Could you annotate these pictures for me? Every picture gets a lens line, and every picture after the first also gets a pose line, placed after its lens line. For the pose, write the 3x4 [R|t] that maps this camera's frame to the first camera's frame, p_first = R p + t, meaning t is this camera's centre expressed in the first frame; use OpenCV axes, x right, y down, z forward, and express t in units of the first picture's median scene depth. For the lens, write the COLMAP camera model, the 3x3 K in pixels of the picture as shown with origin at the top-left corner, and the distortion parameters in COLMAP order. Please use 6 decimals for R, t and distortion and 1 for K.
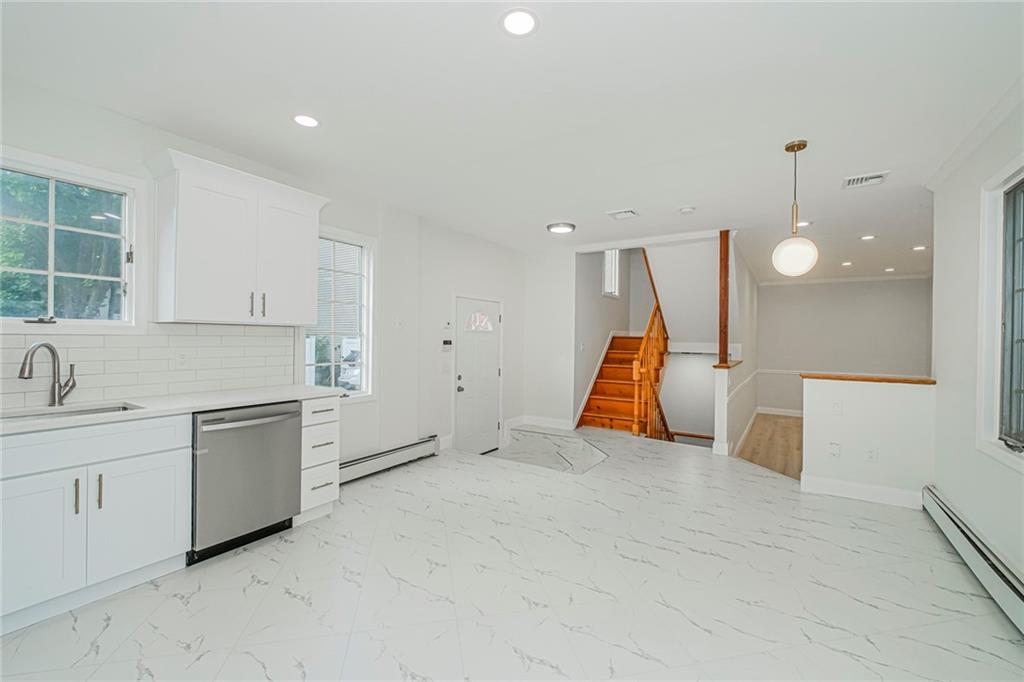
lens RADIAL K [[429.1, 0, 509.7], [0, 429.1, 339.8], [0, 0, 1]] dist [0.004862, -0.000370]
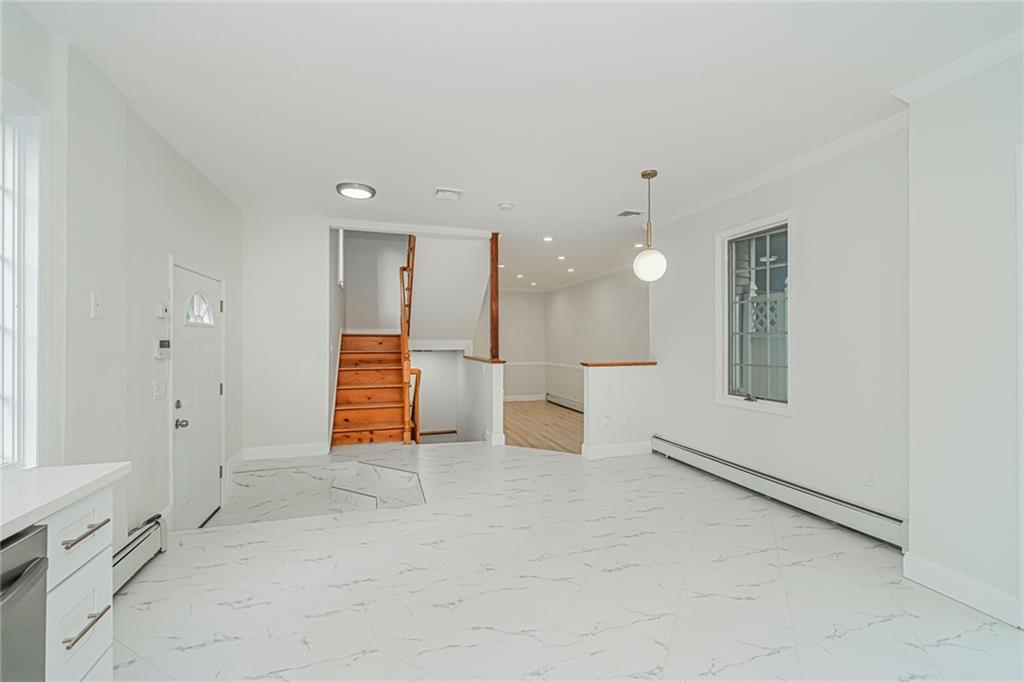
lens RADIAL K [[429.1, 0, 513.8], [0, 429.1, 338.7], [0, 0, 1]] dist [0.004862, -0.000370]
pose [[0.634134, -0.009329, 0.773167, -0.284442], [0.010560, 0.999938, 0.003404, 0.002809], [-0.773151, 0.006006, 0.634194, 0.289629]]
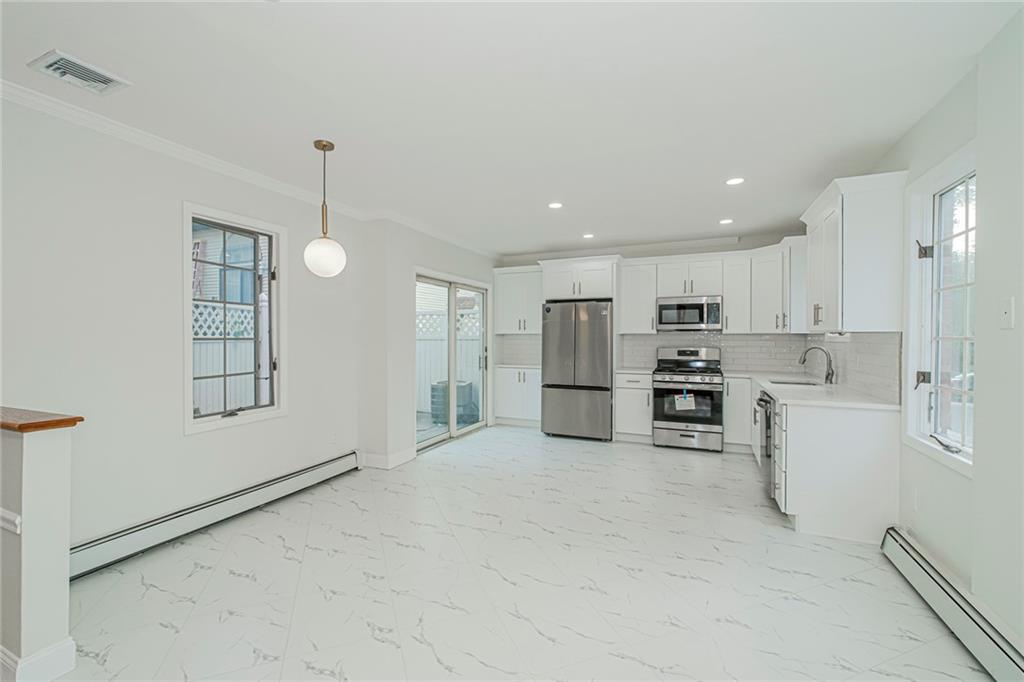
lens RADIAL K [[429.1, 0, 514.2], [0, 429.1, 337.5], [0, 0, 1]] dist [0.004862, -0.000370]
pose [[-0.986011, -0.010660, -0.166338, 0.224208], [-0.011277, 0.999933, 0.002767, -0.008940], [0.166297, 0.004604, -0.986065, 1.142692]]
